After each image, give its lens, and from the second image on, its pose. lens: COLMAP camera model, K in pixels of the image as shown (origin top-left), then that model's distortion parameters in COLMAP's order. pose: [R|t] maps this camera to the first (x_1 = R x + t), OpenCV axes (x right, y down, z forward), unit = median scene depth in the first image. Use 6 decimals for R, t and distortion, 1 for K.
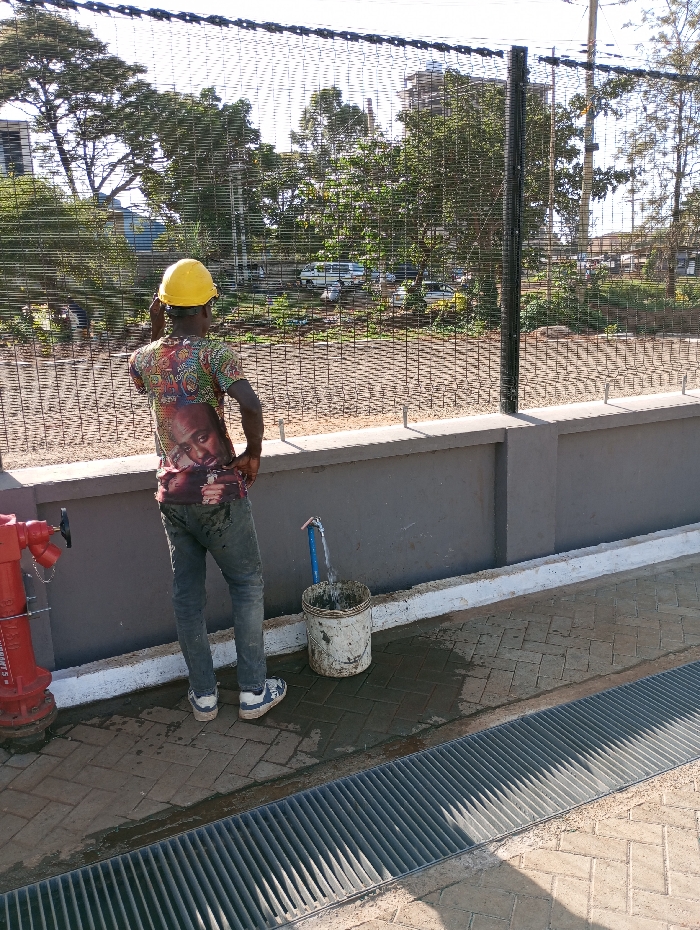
lens RADIAL K [[774.6, 0, 351.0], [0, 774.6, 465.0], [0, 0, 1]] dist [0.059571, -0.078482]
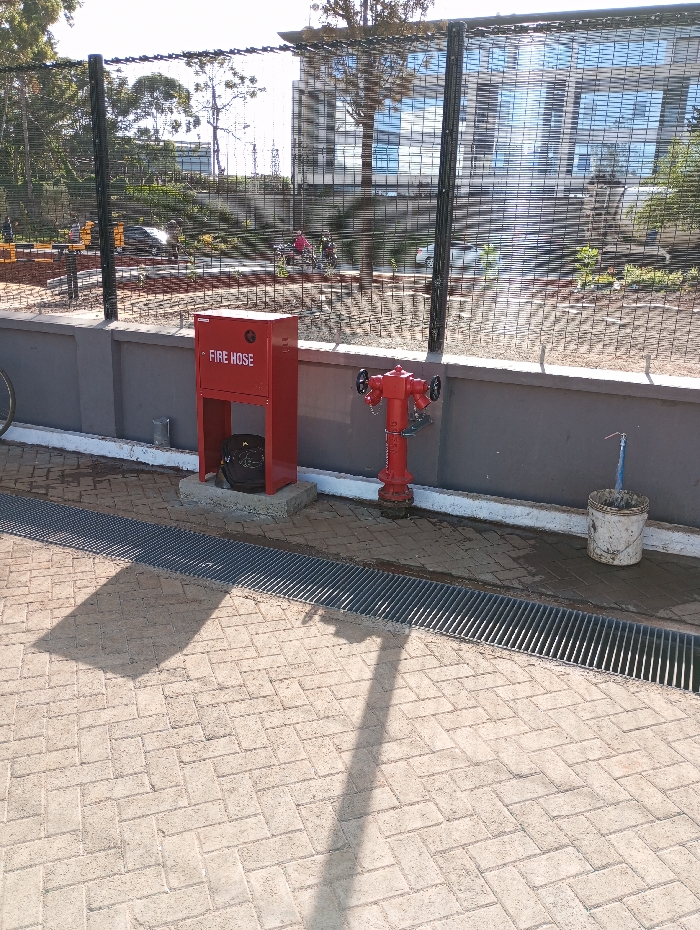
lens RADIAL K [[774.6, 0, 348.7], [0, 774.6, 466.5], [0, 0, 1]] dist [0.059571, -0.078482]
pose [[0.630536, 0.266641, -0.728921, 0.161222], [-0.214958, 0.962395, 0.166102, 0.001187], [0.745800, 0.051954, 0.664141, -0.037707]]
